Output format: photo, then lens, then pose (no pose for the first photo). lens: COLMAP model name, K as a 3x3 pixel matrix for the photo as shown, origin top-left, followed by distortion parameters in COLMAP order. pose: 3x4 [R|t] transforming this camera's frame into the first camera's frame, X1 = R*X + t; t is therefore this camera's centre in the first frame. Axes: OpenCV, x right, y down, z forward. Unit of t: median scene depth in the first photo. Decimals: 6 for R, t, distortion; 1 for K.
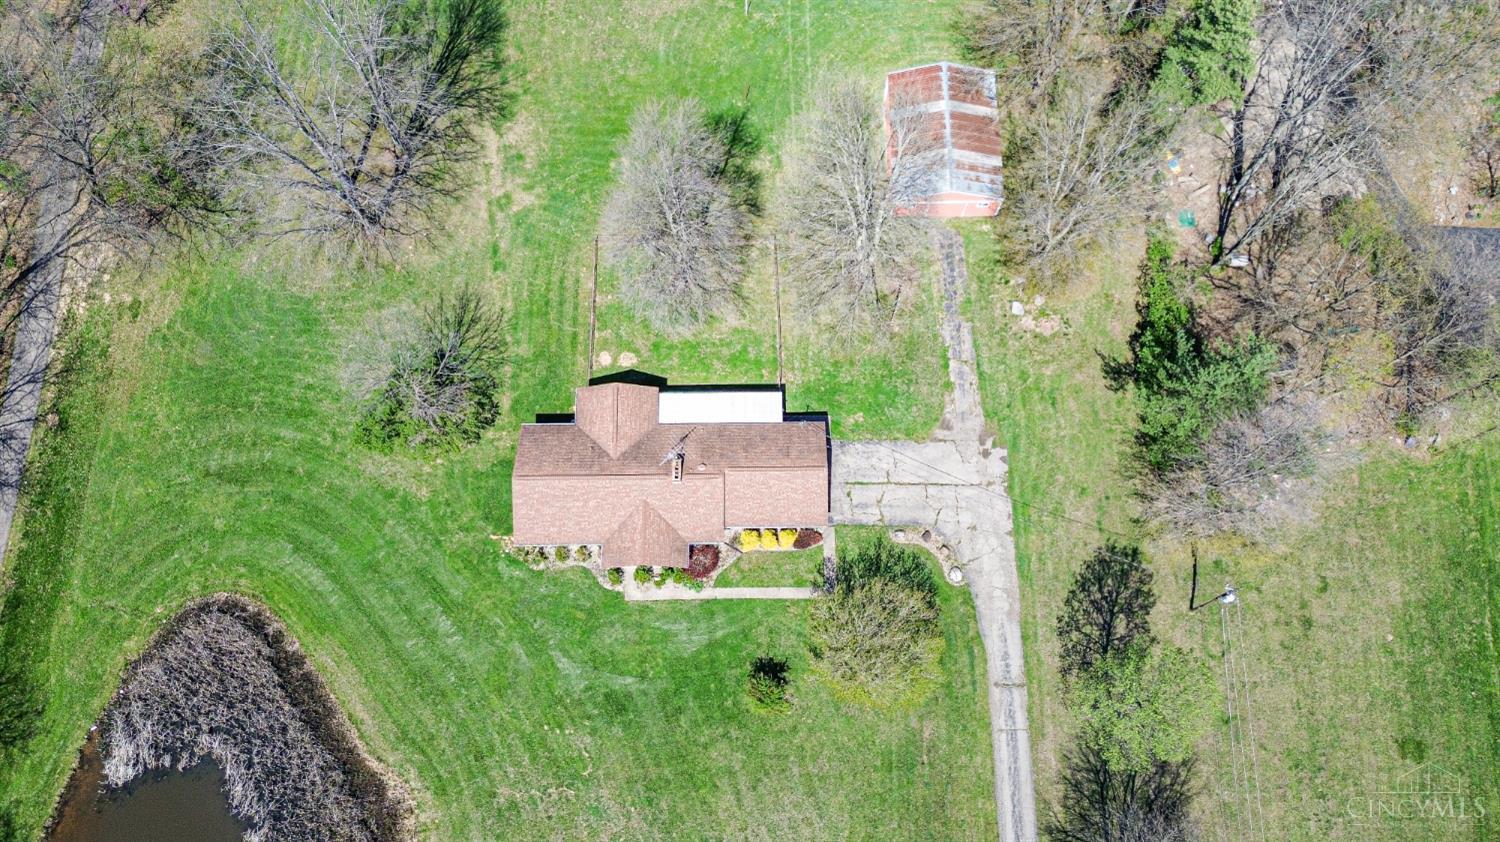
lens RADIAL K [[1056.7, 0, 753.1], [0, 1056.7, 417.7], [0, 0, 1]] dist [0.086310, -0.082705]
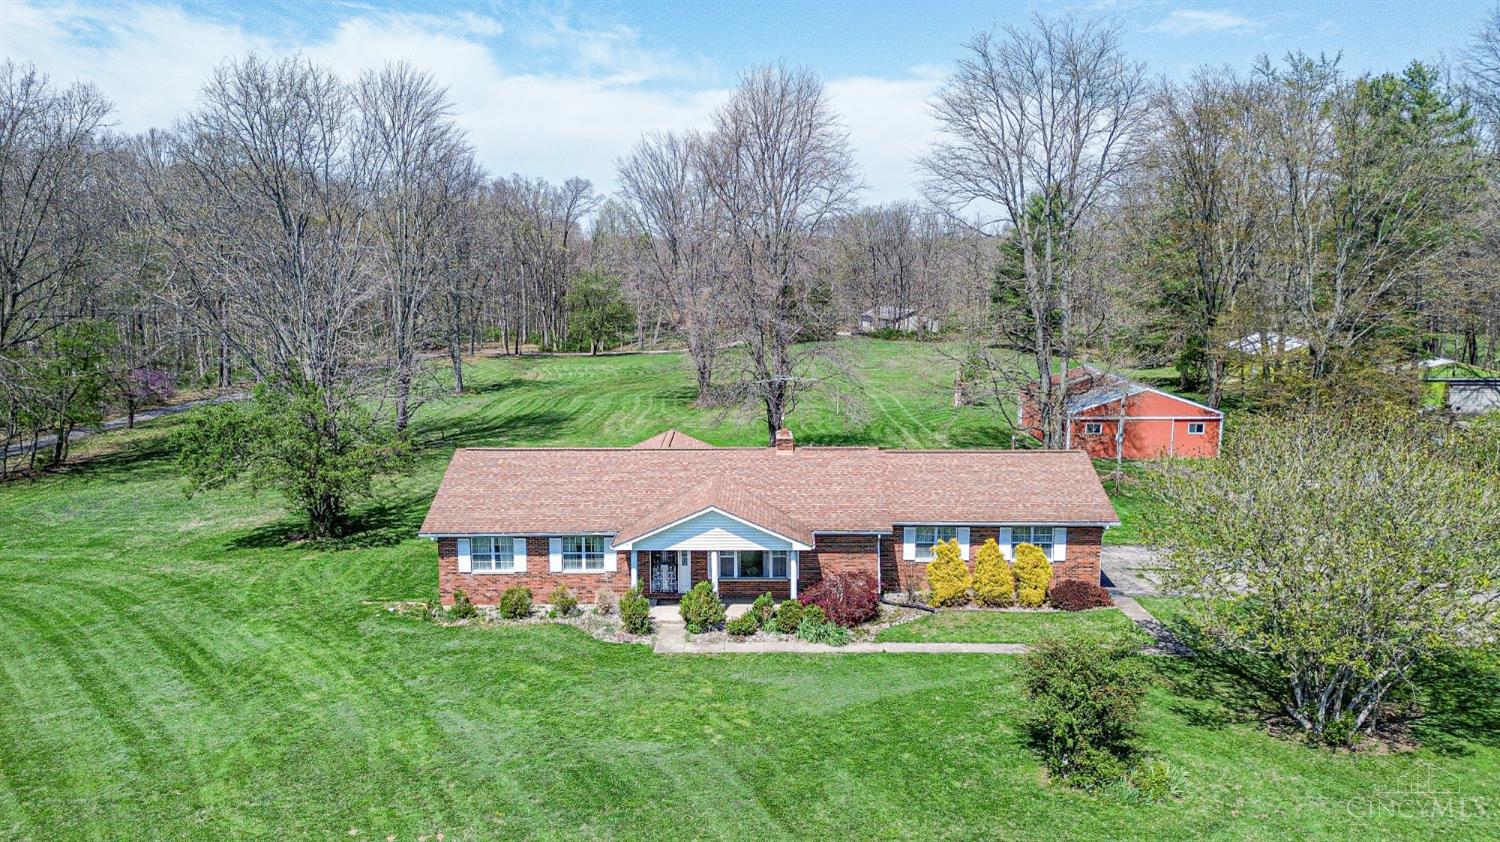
lens RADIAL K [[1056.7, 0, 753.1], [0, 1056.7, 417.7], [0, 0, 1]] dist [0.086310, -0.082705]
pose [[0.999940, 0.001696, -0.010805, -0.079606], [-0.010450, 0.439795, -0.898037, 0.484846], [0.003229, 0.898097, 0.439786, 0.744099]]
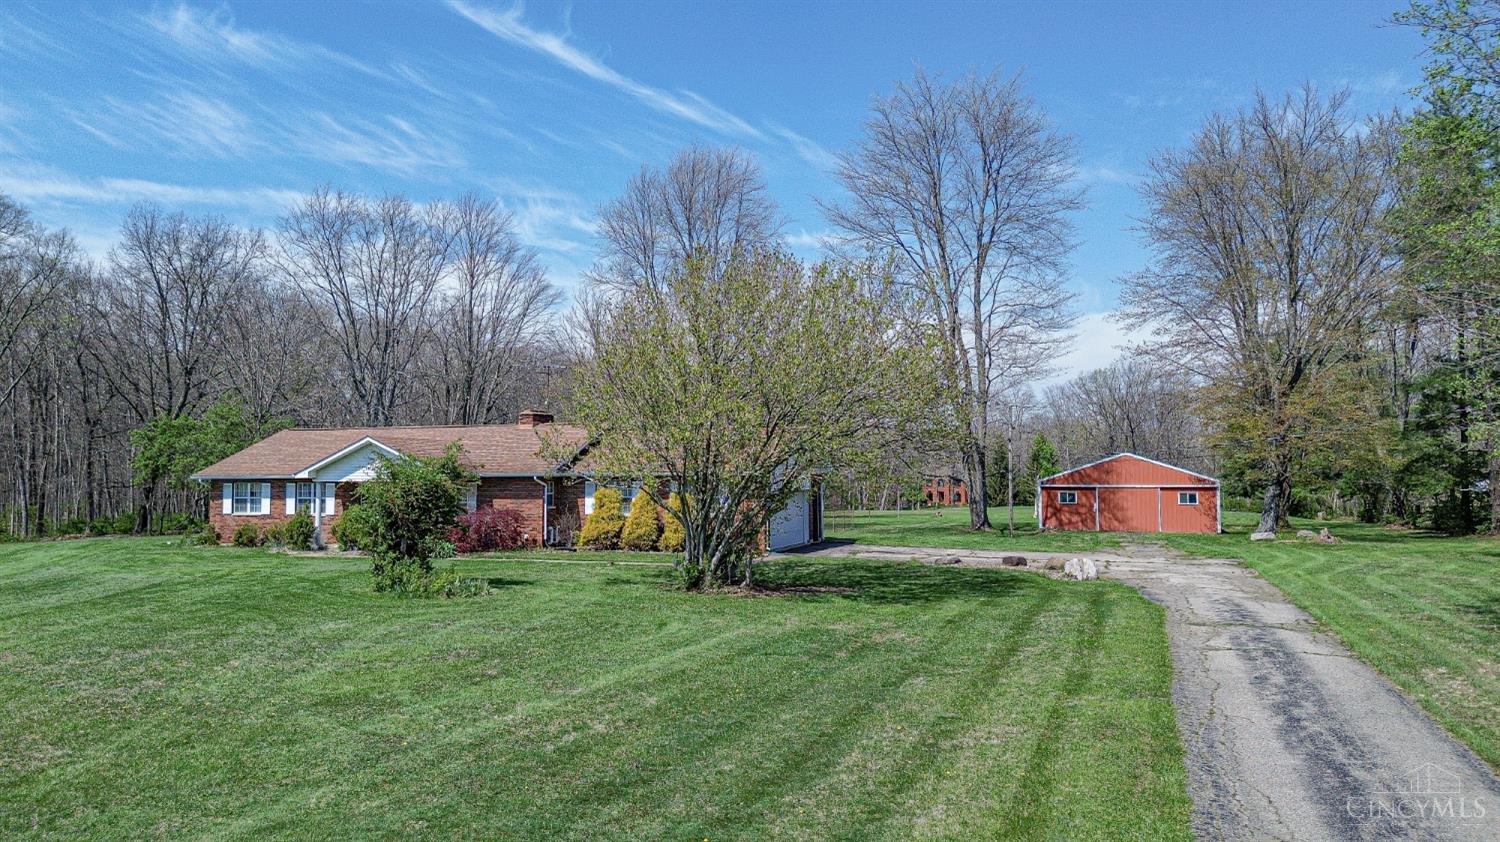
lens RADIAL K [[1056.7, 0, 753.1], [0, 1056.7, 417.7], [0, 0, 1]] dist [0.086310, -0.082705]
pose [[0.937858, -0.019898, -0.346447, 0.212983], [-0.331189, 0.246766, -0.910725, 0.492080], [0.103613, 0.968871, 0.224842, 0.861380]]
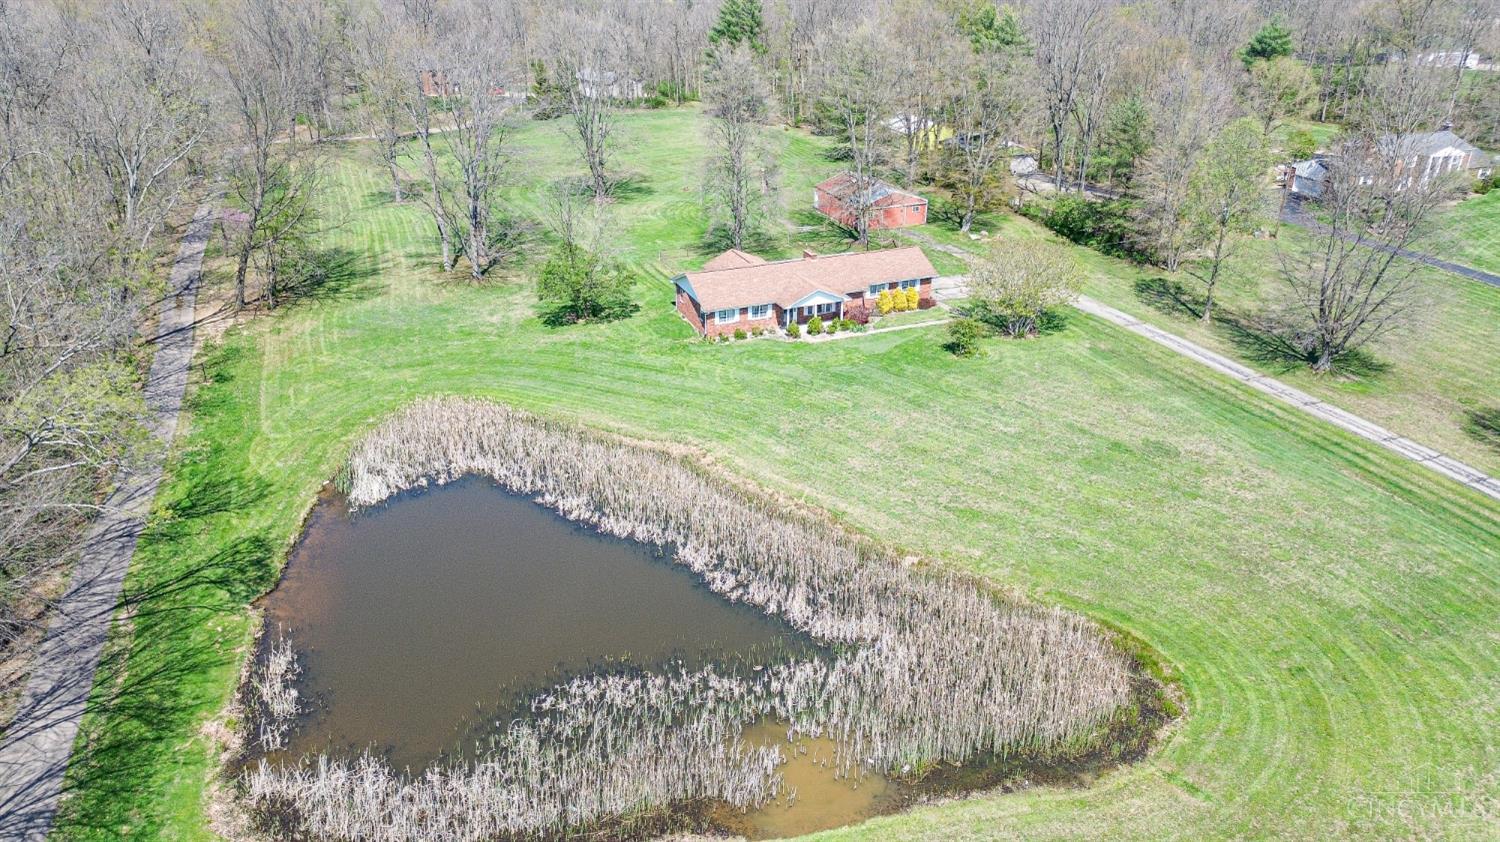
lens RADIAL K [[1056.7, 0, 753.1], [0, 1056.7, 417.7], [0, 0, 1]] dist [0.086310, -0.082705]
pose [[0.927015, -0.154759, 0.341603, -0.563714], [0.357587, 0.639279, -0.680775, 0.950675], [-0.113023, 0.753241, 0.647961, 0.345033]]
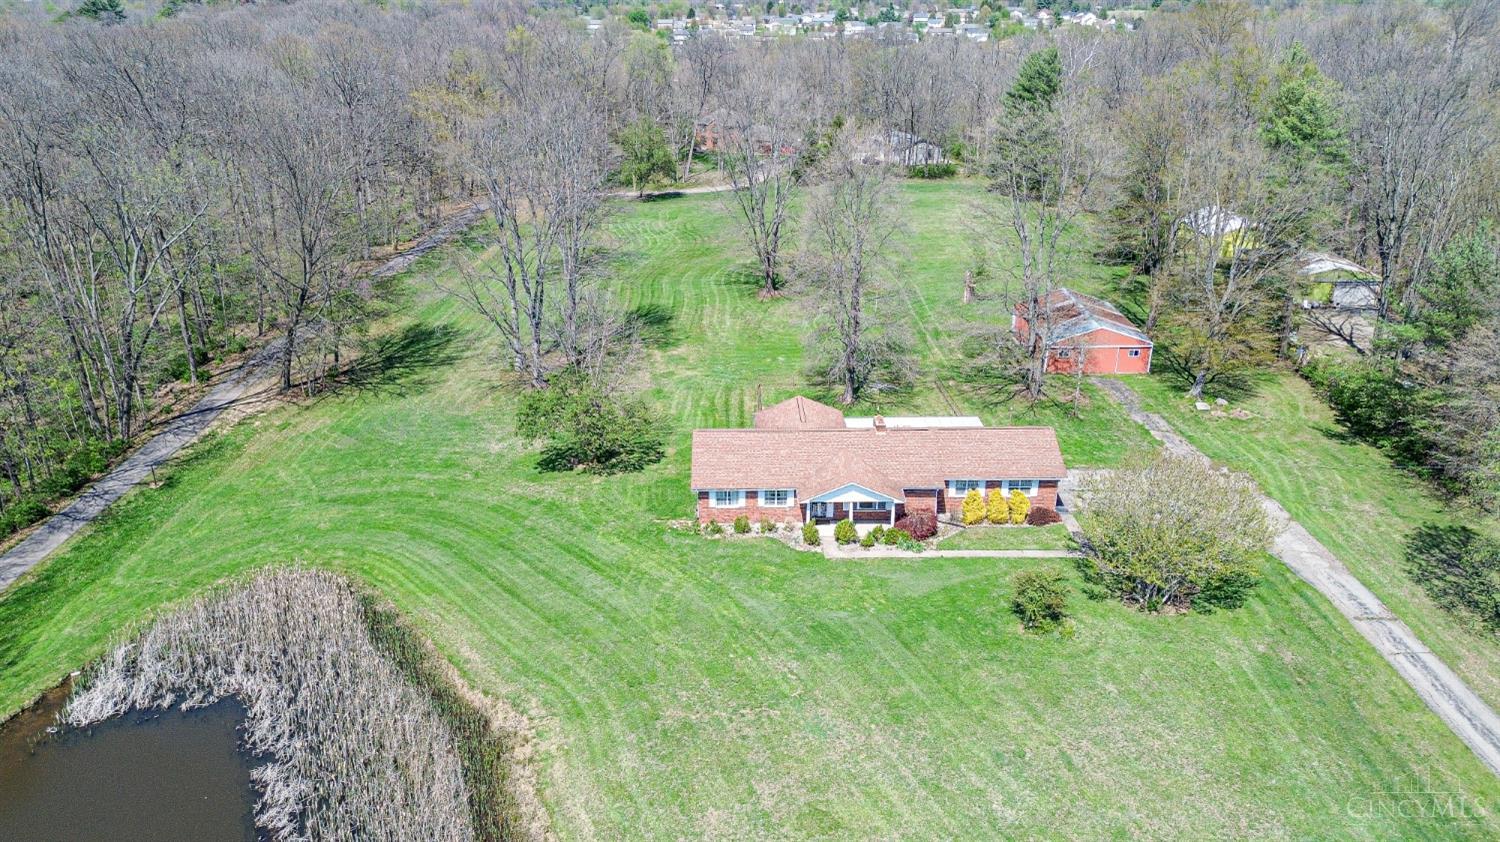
lens RADIAL K [[1056.7, 0, 753.1], [0, 1056.7, 417.7], [0, 0, 1]] dist [0.086310, -0.082705]
pose [[0.999972, -0.003294, 0.006689, -0.178001], [0.007252, 0.638000, -0.770002, 0.699813], [-0.001731, 0.770029, 0.638007, 0.423389]]
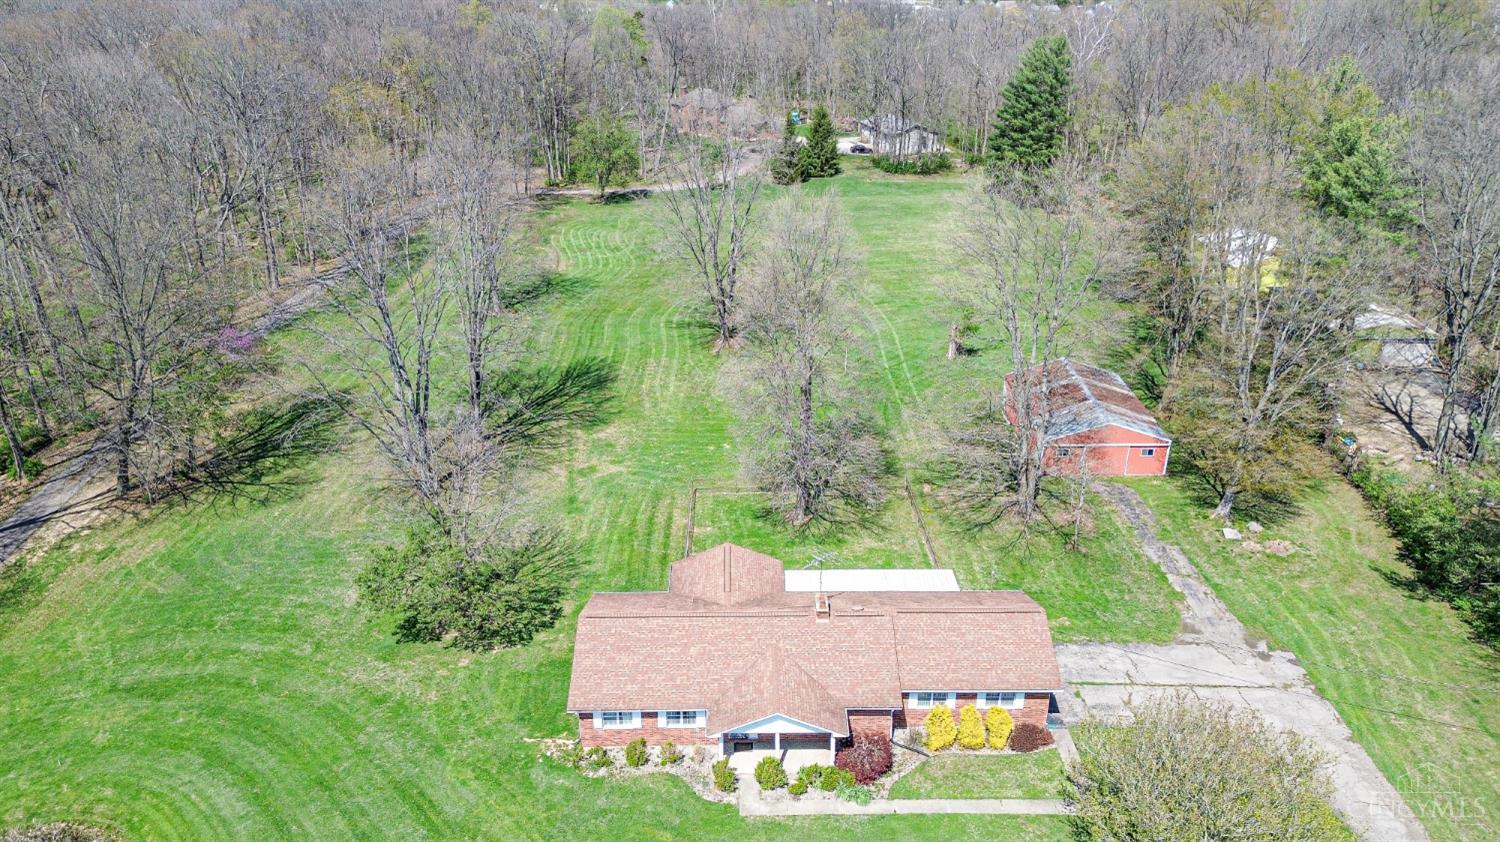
lens RADIAL K [[1056.7, 0, 753.1], [0, 1056.7, 417.7], [0, 0, 1]] dist [0.086310, -0.082705]
pose [[0.999997, -0.001458, 0.001936, -0.113928], [0.002413, 0.673546, -0.739142, 0.457155], [-0.000226, 0.739144, 0.673547, 0.438916]]
